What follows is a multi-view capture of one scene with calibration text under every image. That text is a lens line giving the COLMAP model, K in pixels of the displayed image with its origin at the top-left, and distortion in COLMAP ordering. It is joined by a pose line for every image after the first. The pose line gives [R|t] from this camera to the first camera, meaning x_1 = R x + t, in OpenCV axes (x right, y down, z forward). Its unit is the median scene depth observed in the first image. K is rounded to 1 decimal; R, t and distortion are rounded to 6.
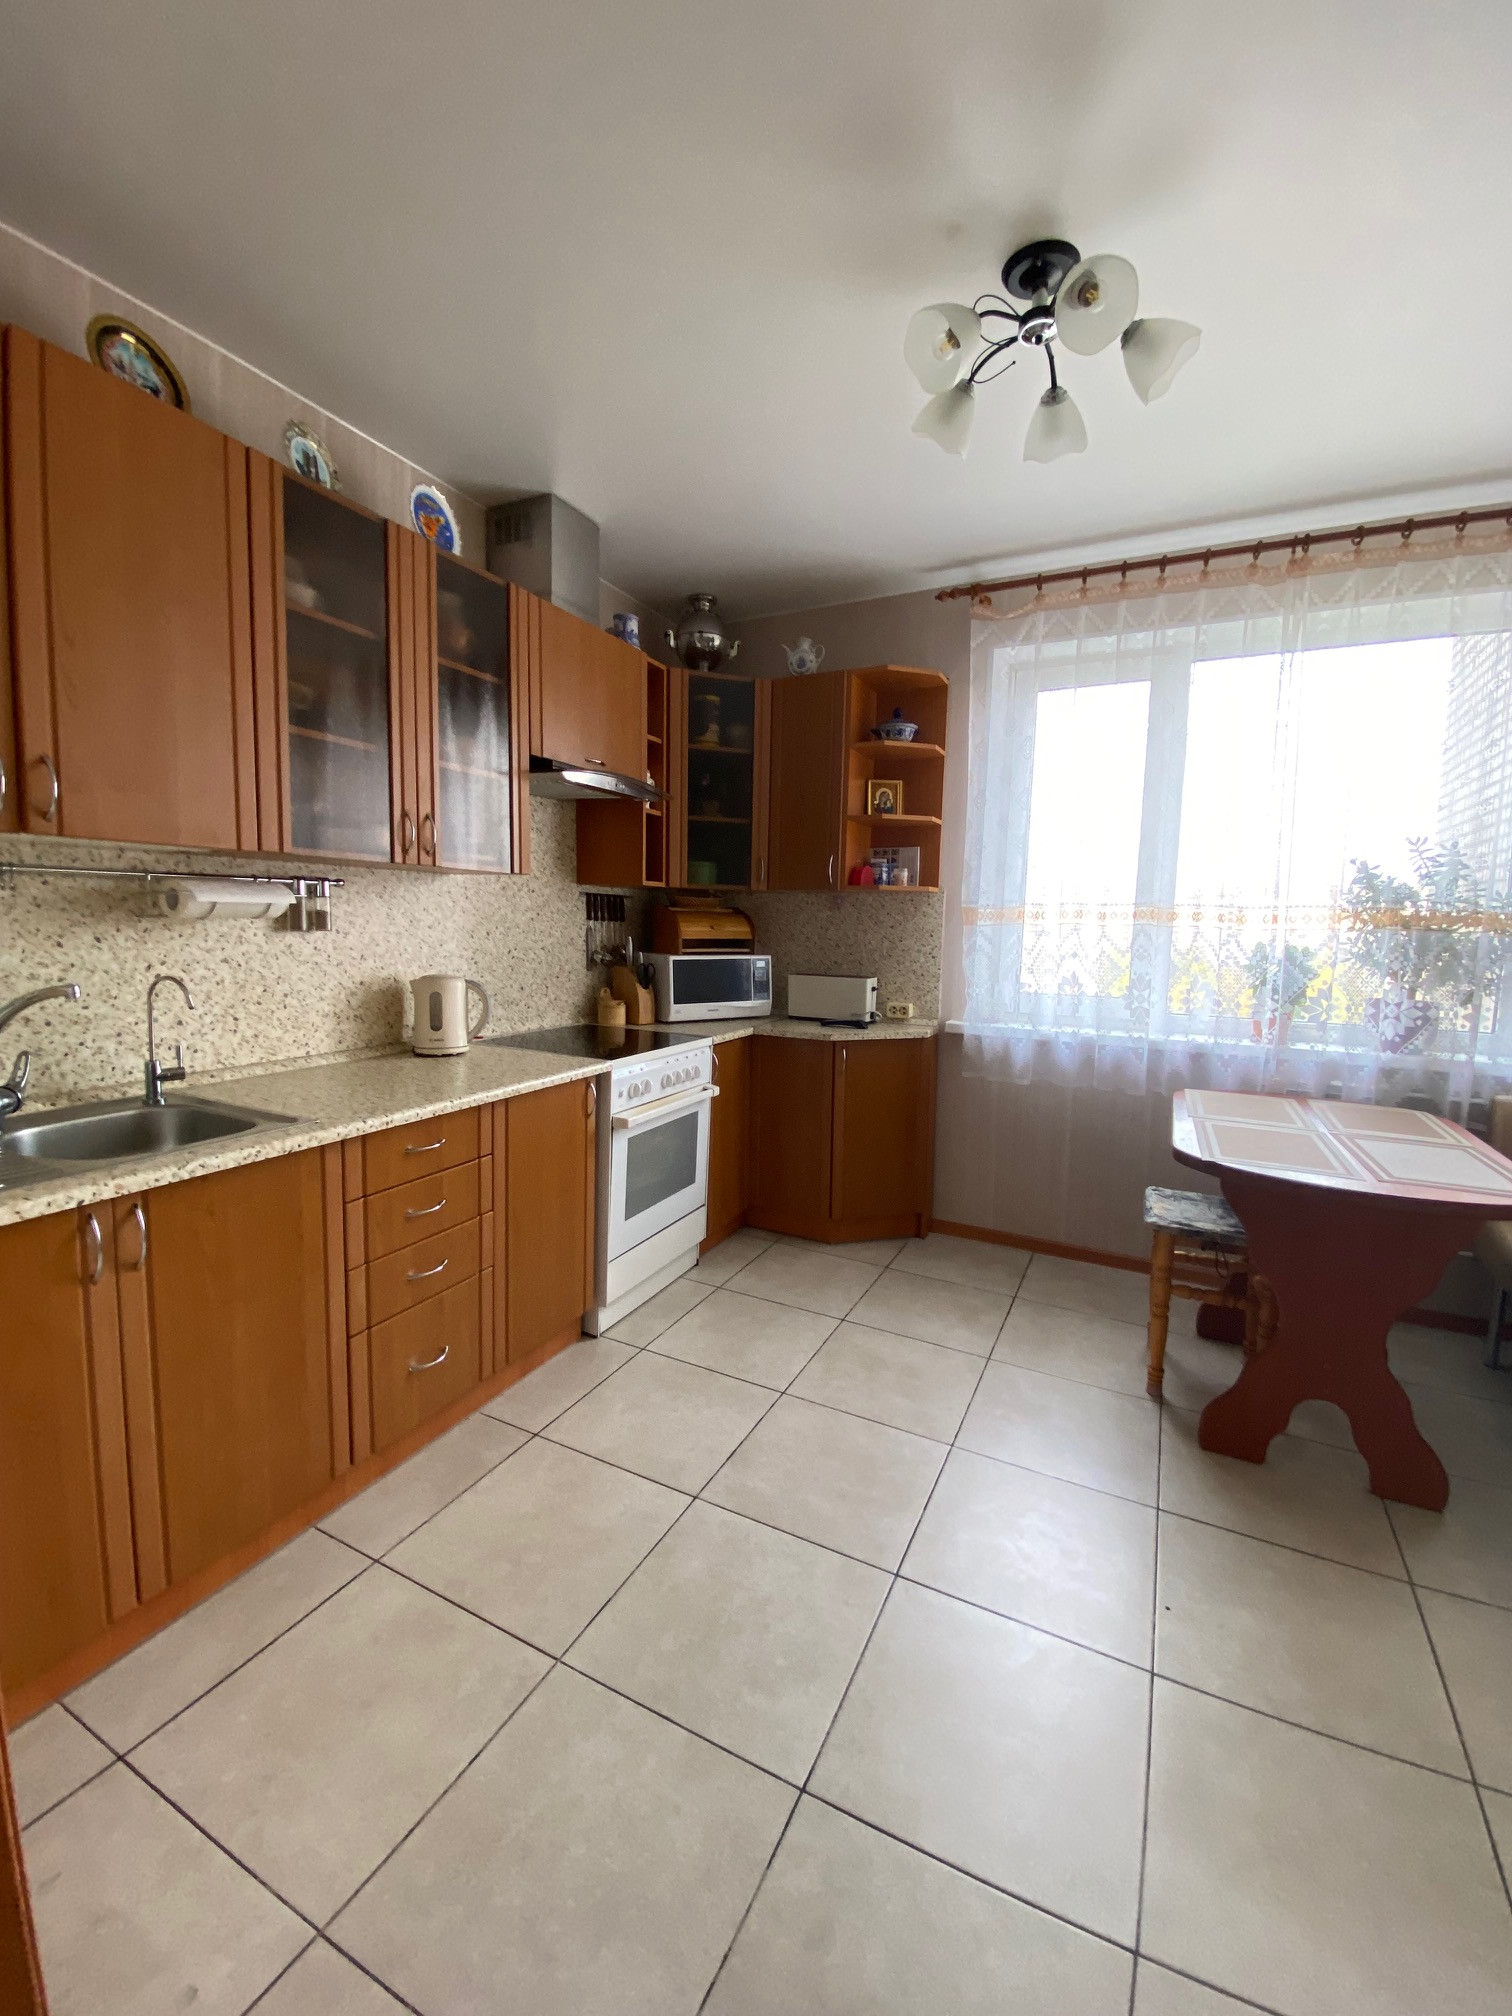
lens RADIAL K [[809.0, 0, 756.0], [0, 809.0, 1008.0], [0, 0, 1]] dist [0.060396, -0.048789]
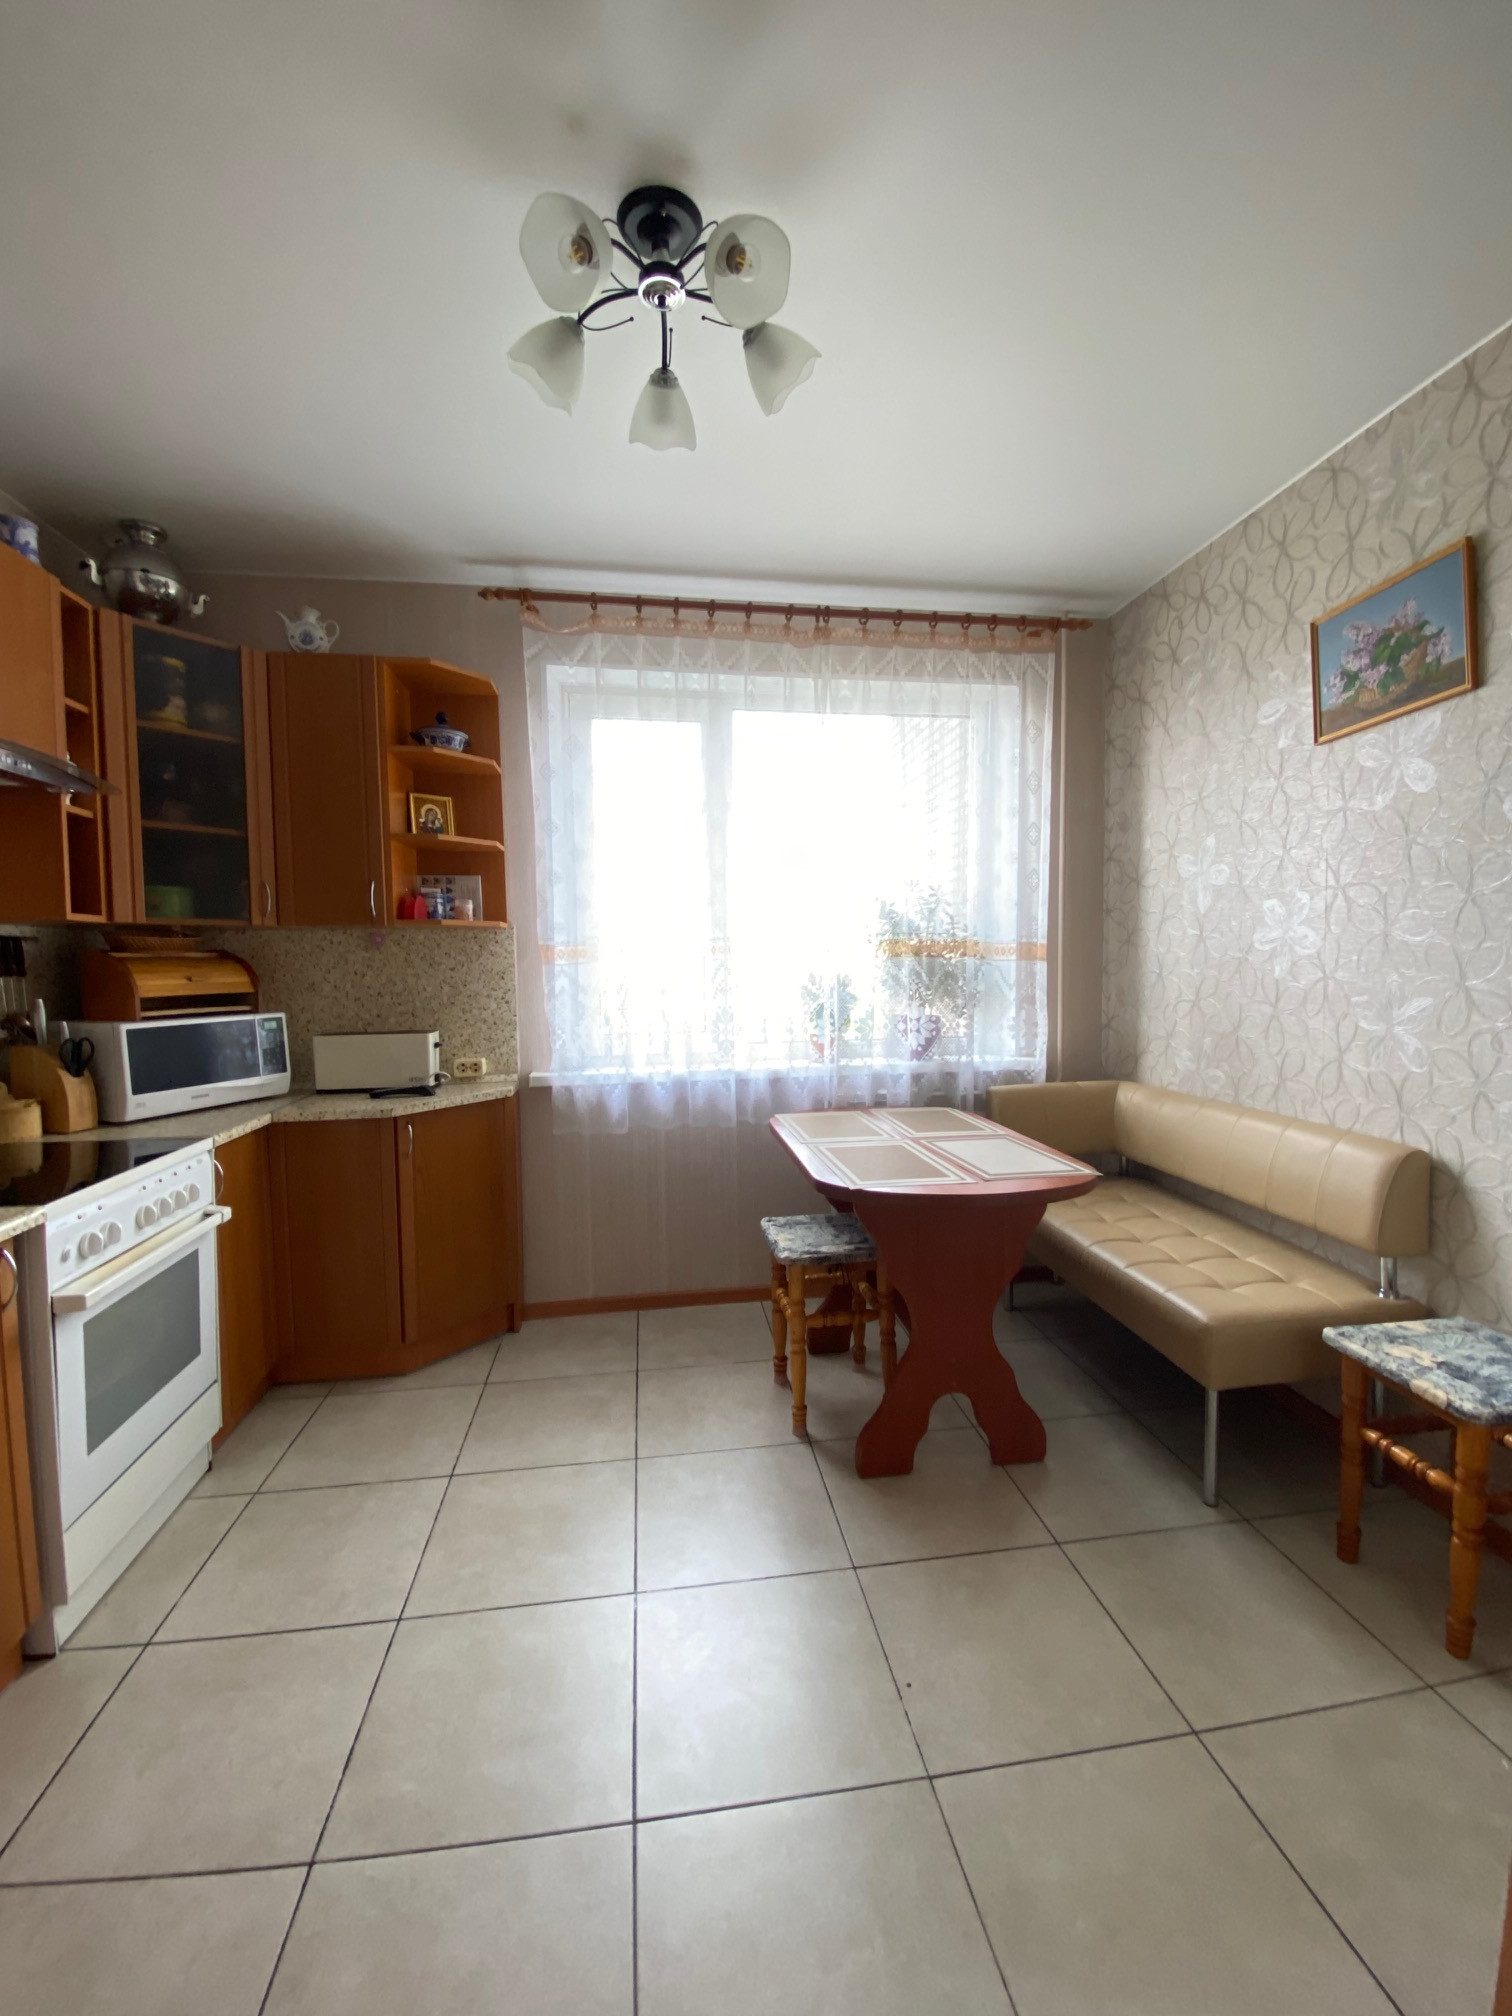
lens RADIAL K [[816.8, 0, 761.1], [0, 816.8, 1002.5], [0, 0, 1]] dist [0.026195, -0.026373]
pose [[0.819502, -0.061709, 0.569744, -0.061449], [0.092665, 0.995371, -0.025479, -0.016289], [-0.565534, 0.073676, 0.821427, 0.142883]]
